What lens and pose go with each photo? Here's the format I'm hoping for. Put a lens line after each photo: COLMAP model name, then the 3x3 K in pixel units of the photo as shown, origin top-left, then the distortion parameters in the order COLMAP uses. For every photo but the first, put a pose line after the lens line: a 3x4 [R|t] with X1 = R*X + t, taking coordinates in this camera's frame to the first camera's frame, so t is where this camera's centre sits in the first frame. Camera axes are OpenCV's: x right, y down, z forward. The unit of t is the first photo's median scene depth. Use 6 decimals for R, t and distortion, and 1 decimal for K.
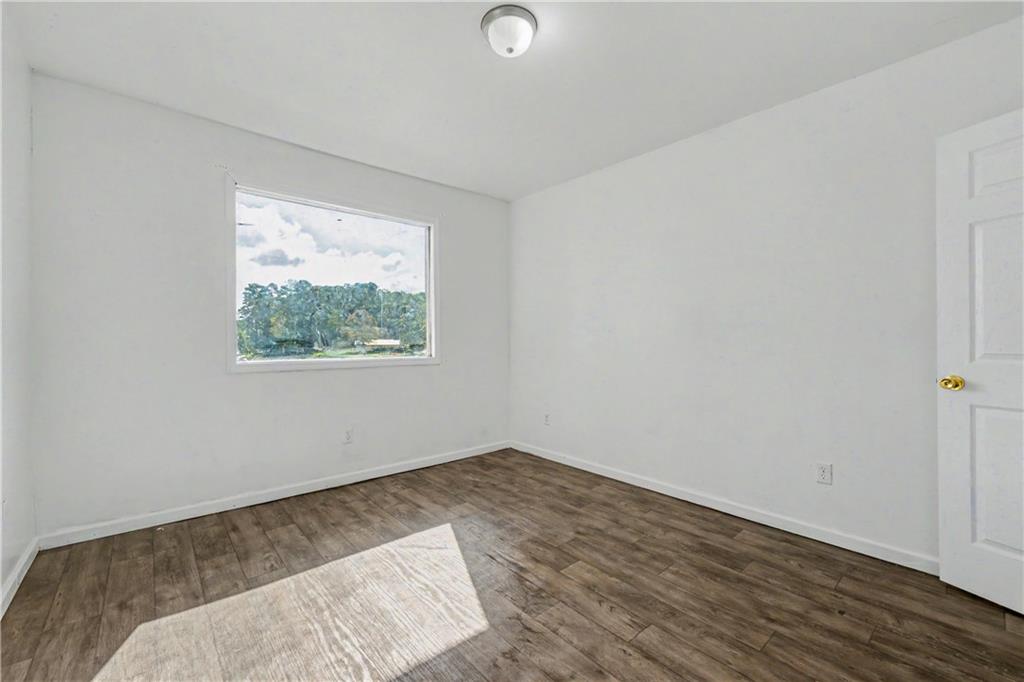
lens RADIAL K [[413.6, 0, 510.9], [0, 413.6, 339.7], [0, 0, 1]] dist [-0.001875, -0.000899]
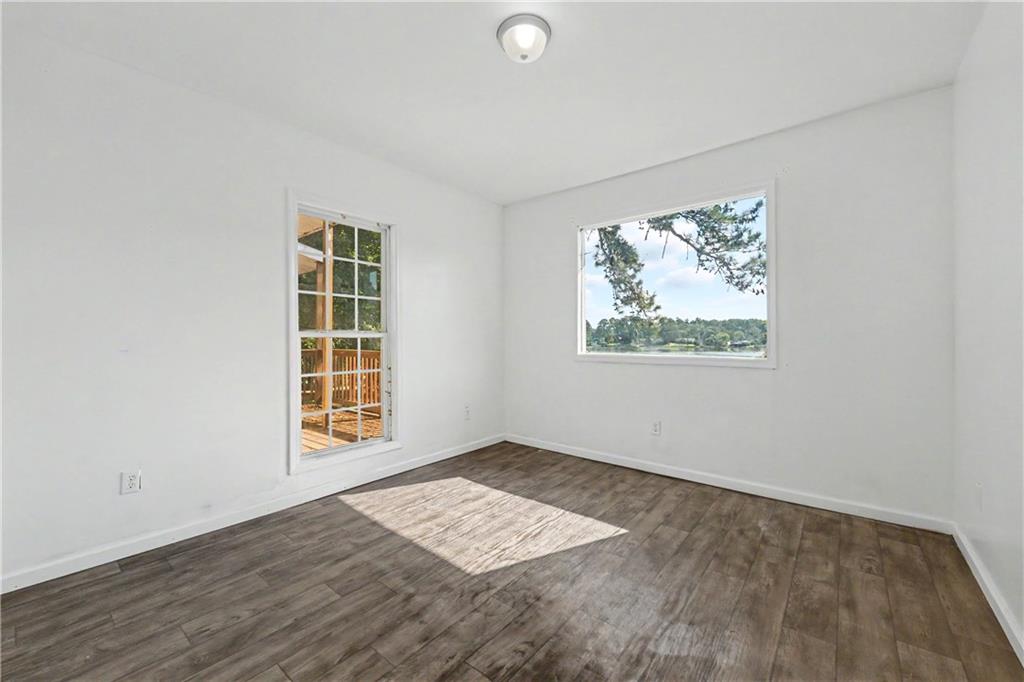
lens RADIAL K [[413.6, 0, 511.6], [0, 413.6, 338.9], [0, 0, 1]] dist [-0.001875, -0.000899]
pose [[0.177591, 0.006897, -0.984080, 0.652498], [-0.001724, 0.999976, 0.006697, -0.002991], [0.984103, 0.000508, 0.177598, 0.501583]]
